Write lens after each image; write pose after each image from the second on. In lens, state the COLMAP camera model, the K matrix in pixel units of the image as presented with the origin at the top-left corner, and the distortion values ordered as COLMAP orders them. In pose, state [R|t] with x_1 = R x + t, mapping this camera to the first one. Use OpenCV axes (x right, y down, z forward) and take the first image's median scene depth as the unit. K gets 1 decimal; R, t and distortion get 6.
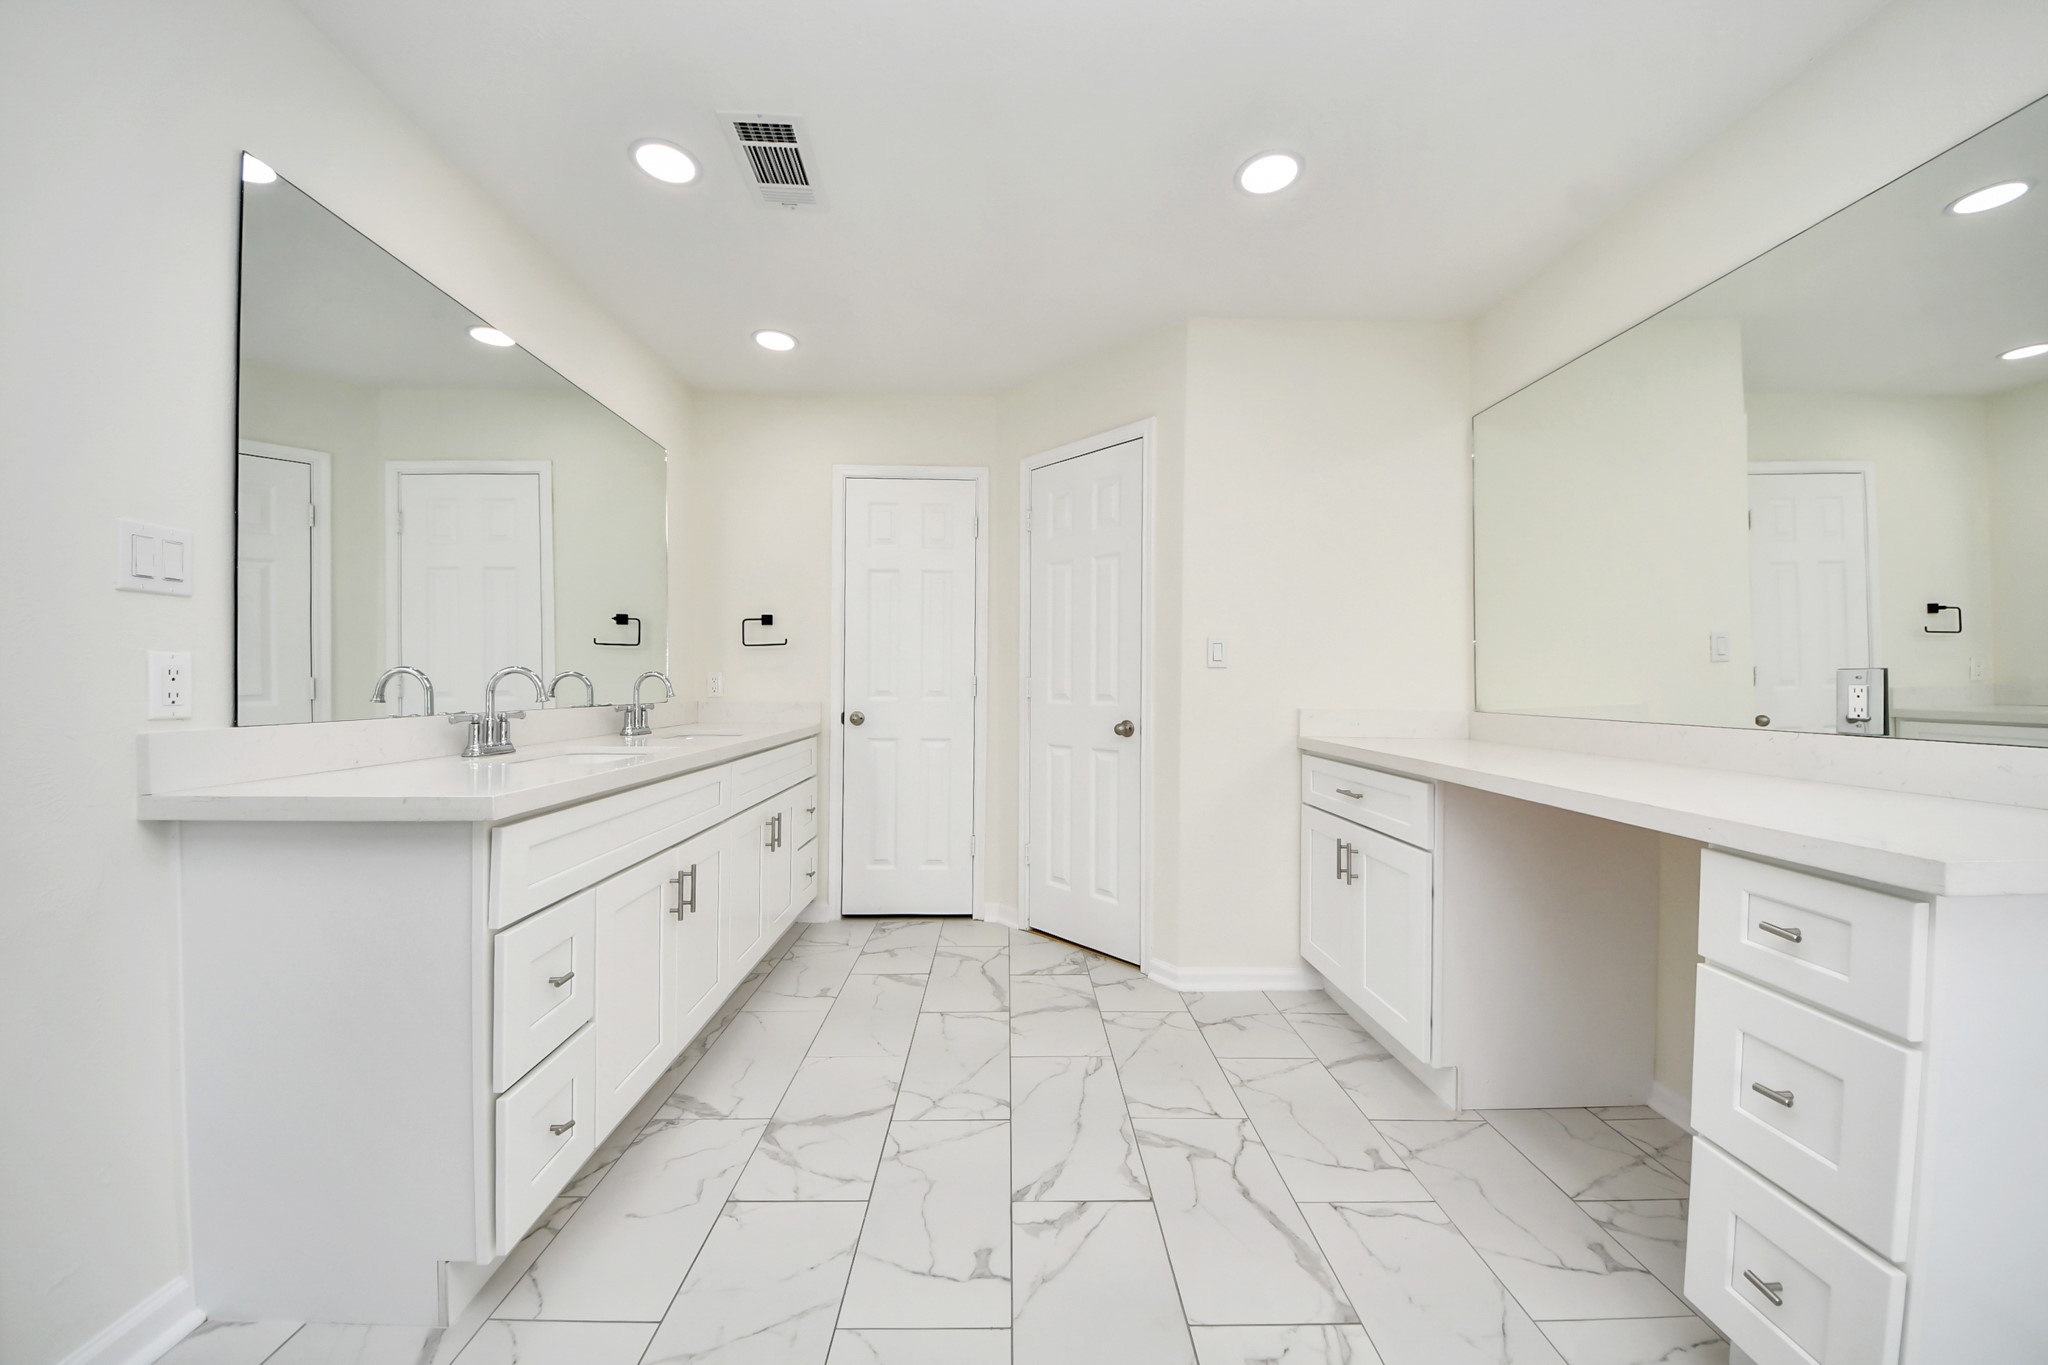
lens RADIAL K [[725.7, 0, 1024.0], [0, 725.7, 682.5], [0, 0, 1]] dist [0.005399, -0.000116]
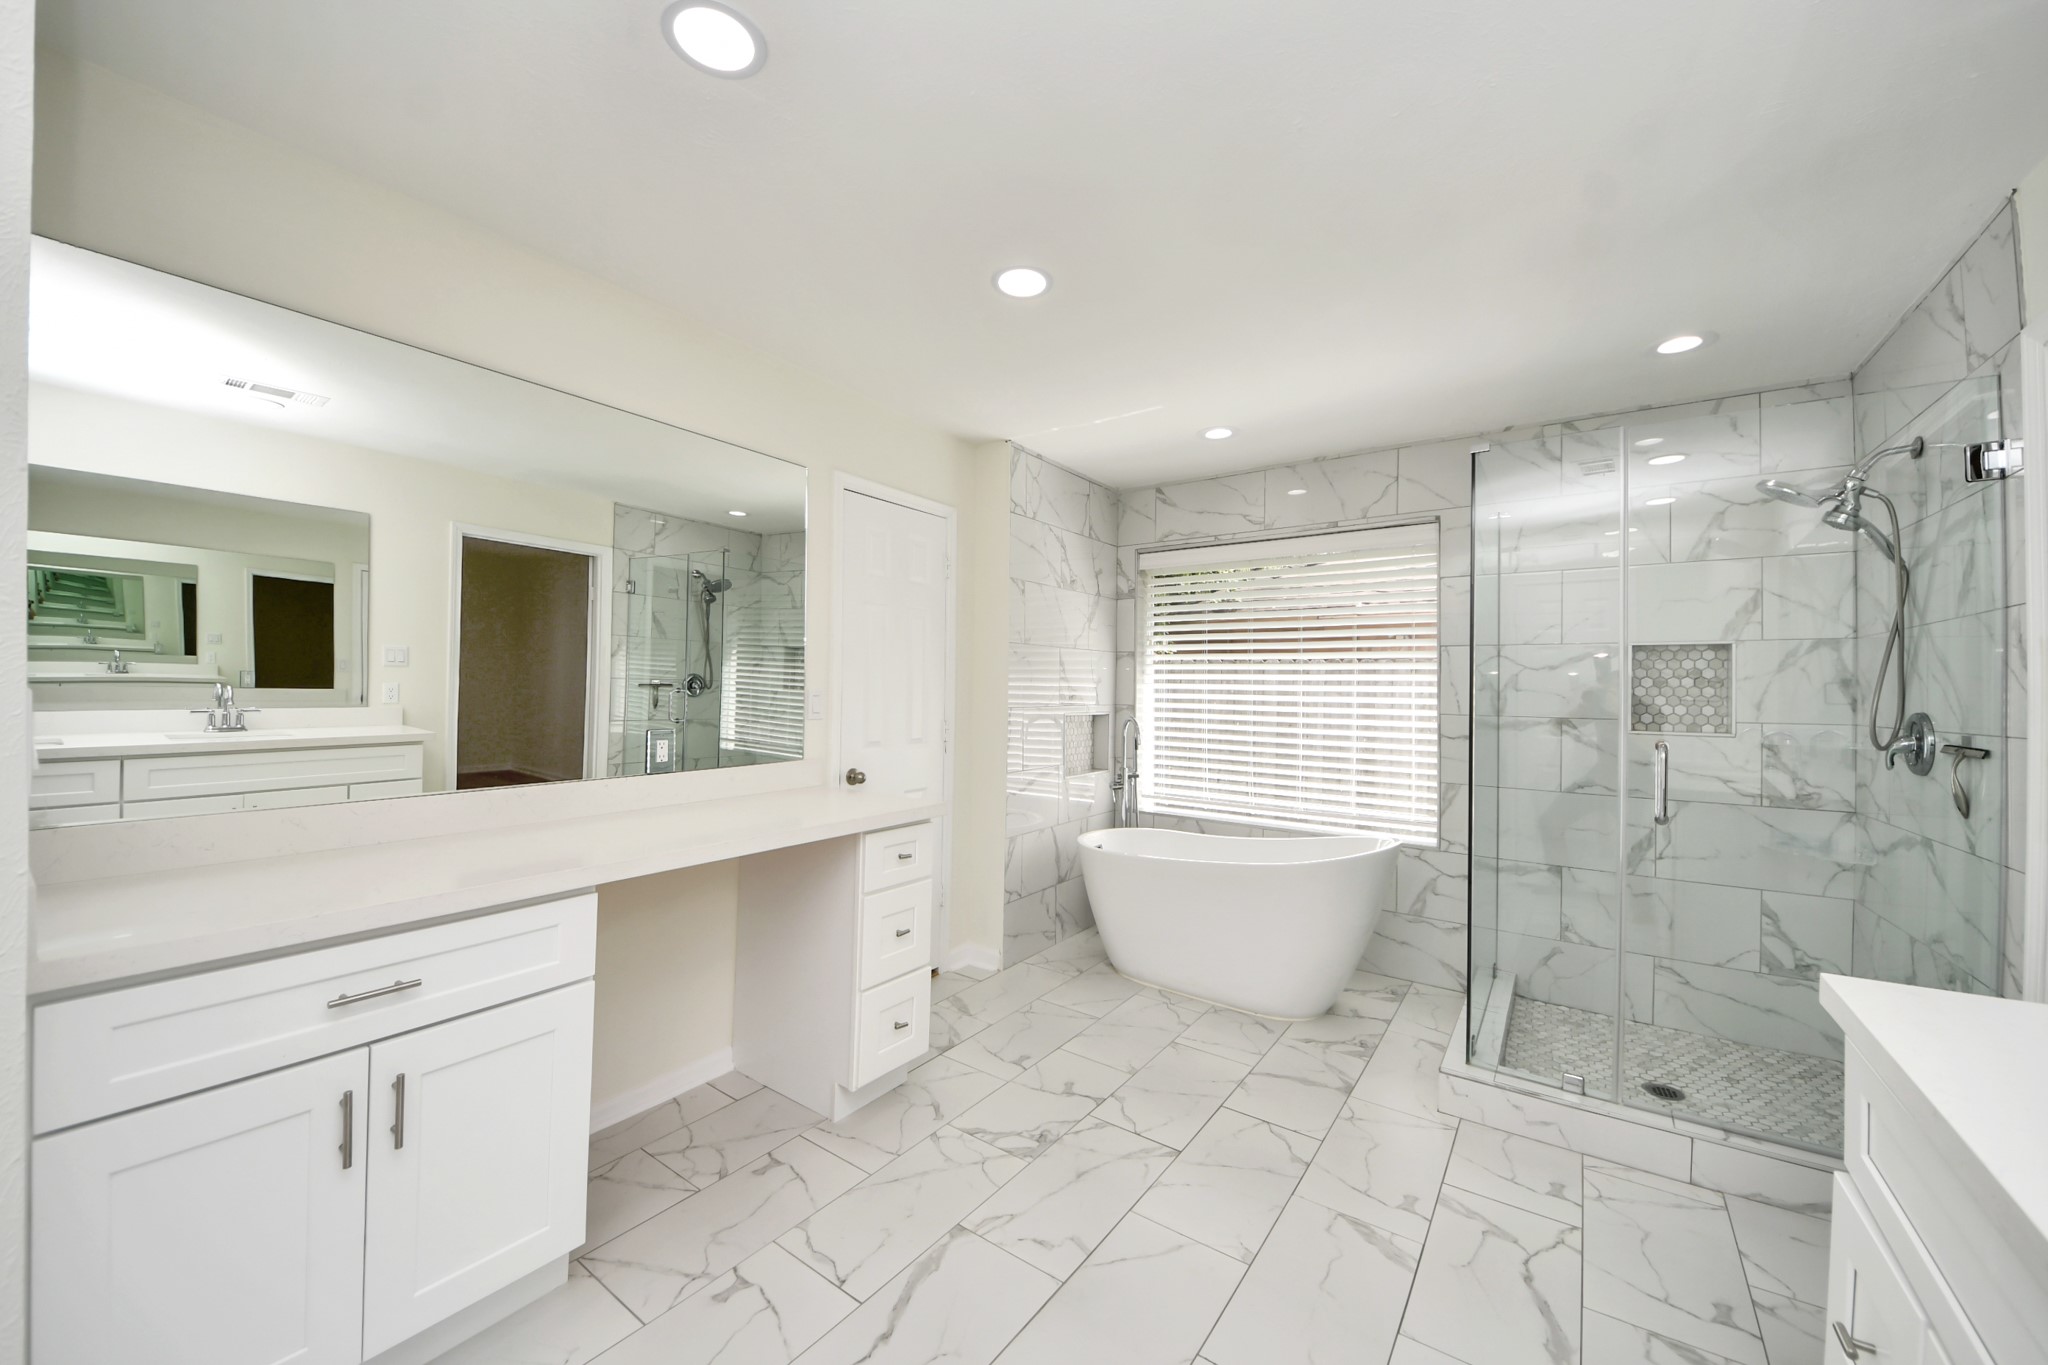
lens RADIAL K [[723.4, 0, 1021.7], [0, 723.4, 679.2], [0, 0, 1]] dist [0.024331, -0.000044]
pose [[-0.778594, -0.014435, 0.627362, -0.291063], [-0.020548, 0.999786, -0.002497, -0.097935], [-0.627191, -0.014835, -0.778724, 1.167027]]
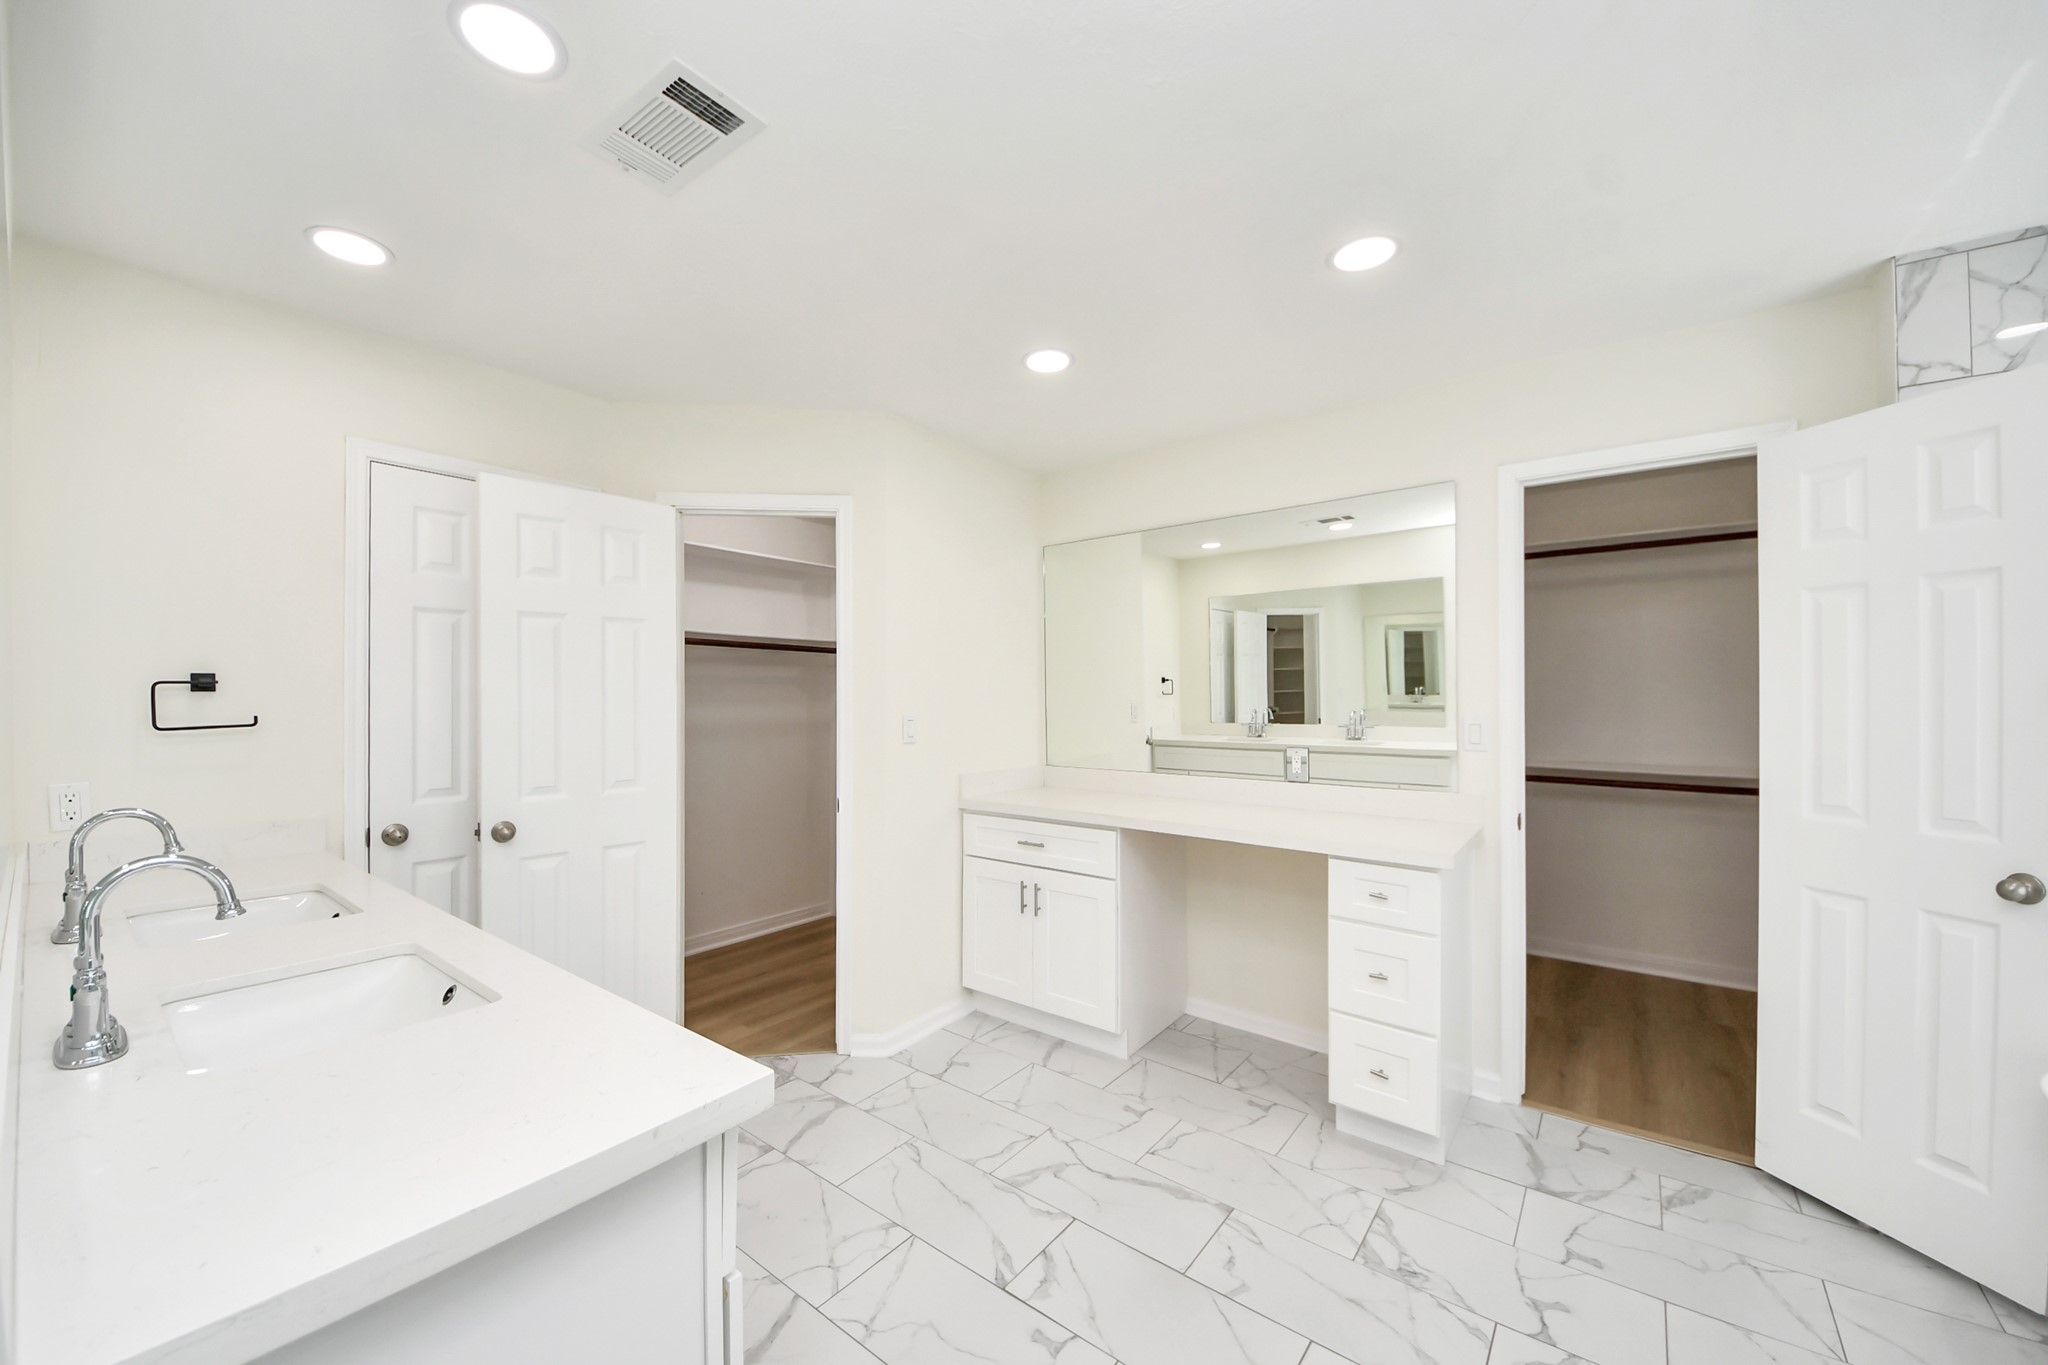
lens RADIAL K [[763.0, 0, 1020.1], [0, 763.0, 675.7], [0, 0, 1]] dist [-0.002440, -0.000270]
pose [[0.630981, 0.015371, 0.775646, -0.615654], [0.004246, 0.999720, -0.023265, -0.112401], [-0.775786, 0.017973, 0.630739, 0.180158]]
